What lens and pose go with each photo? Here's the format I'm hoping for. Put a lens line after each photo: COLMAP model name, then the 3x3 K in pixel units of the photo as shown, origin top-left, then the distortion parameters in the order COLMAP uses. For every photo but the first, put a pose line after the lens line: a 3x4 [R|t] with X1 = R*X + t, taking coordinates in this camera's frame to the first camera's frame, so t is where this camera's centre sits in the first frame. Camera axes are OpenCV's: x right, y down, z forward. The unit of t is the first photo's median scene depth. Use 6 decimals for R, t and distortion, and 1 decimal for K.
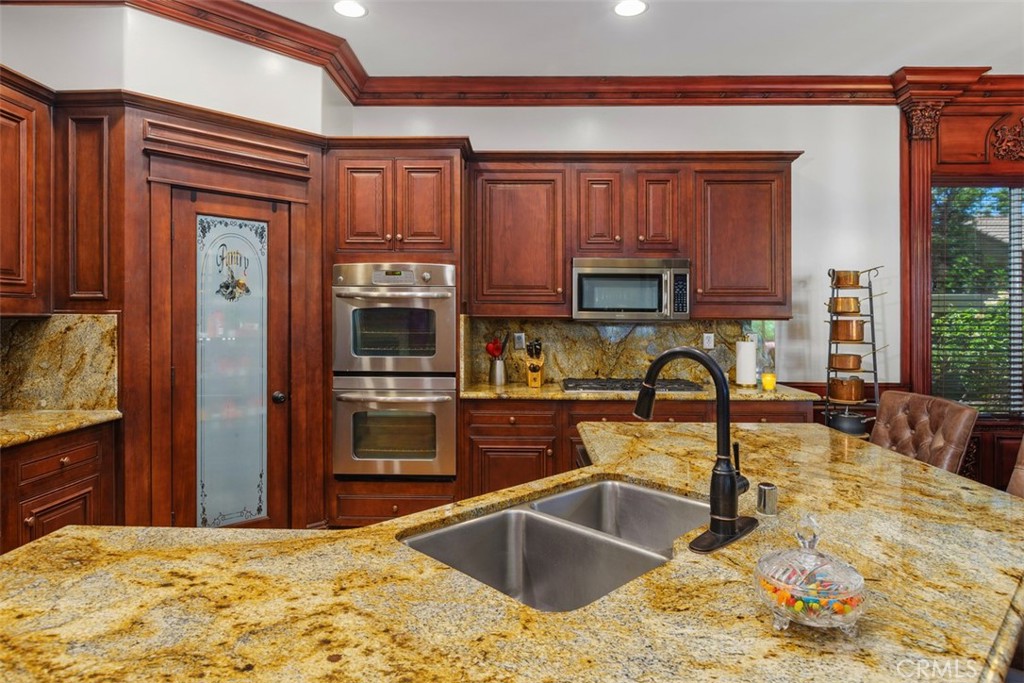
lens RADIAL K [[594.1, 0, 518.8], [0, 594.1, 316.0], [0, 0, 1]] dist [-0.006959, 0.002244]
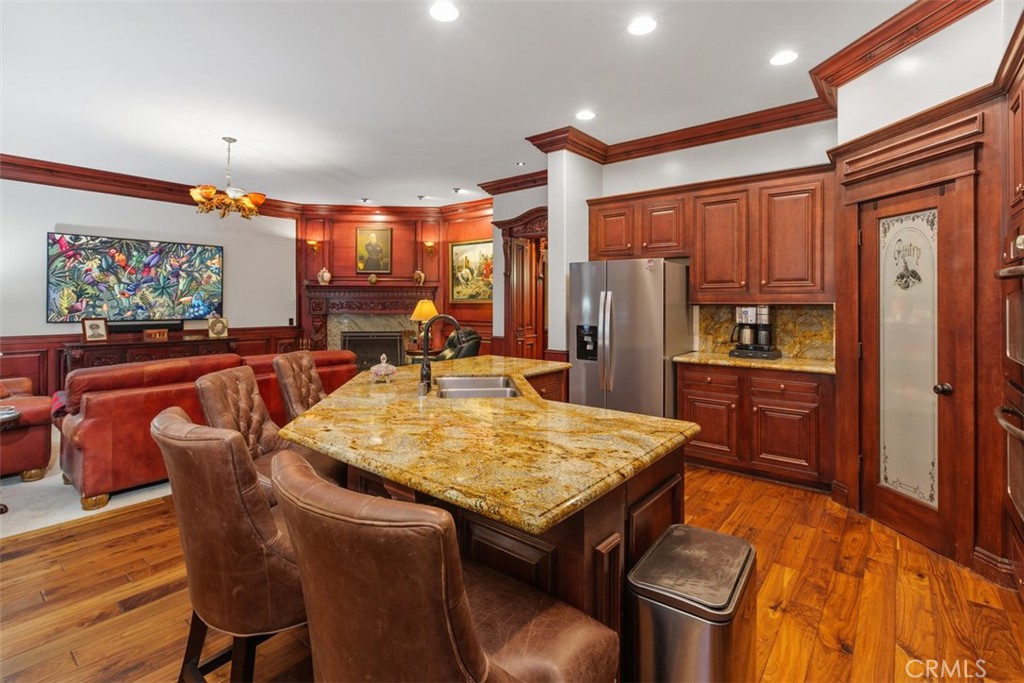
lens RADIAL K [[470.6, 0, 505.4], [0, 470.6, 299.6], [0, 0, 1]] dist [0.007796, -0.003128]
pose [[-0.624082, -0.009936, -0.781296, 0.592340], [-0.002255, 0.999938, -0.010916, 0.003568], [0.781356, -0.005051, -0.624066, 0.874191]]
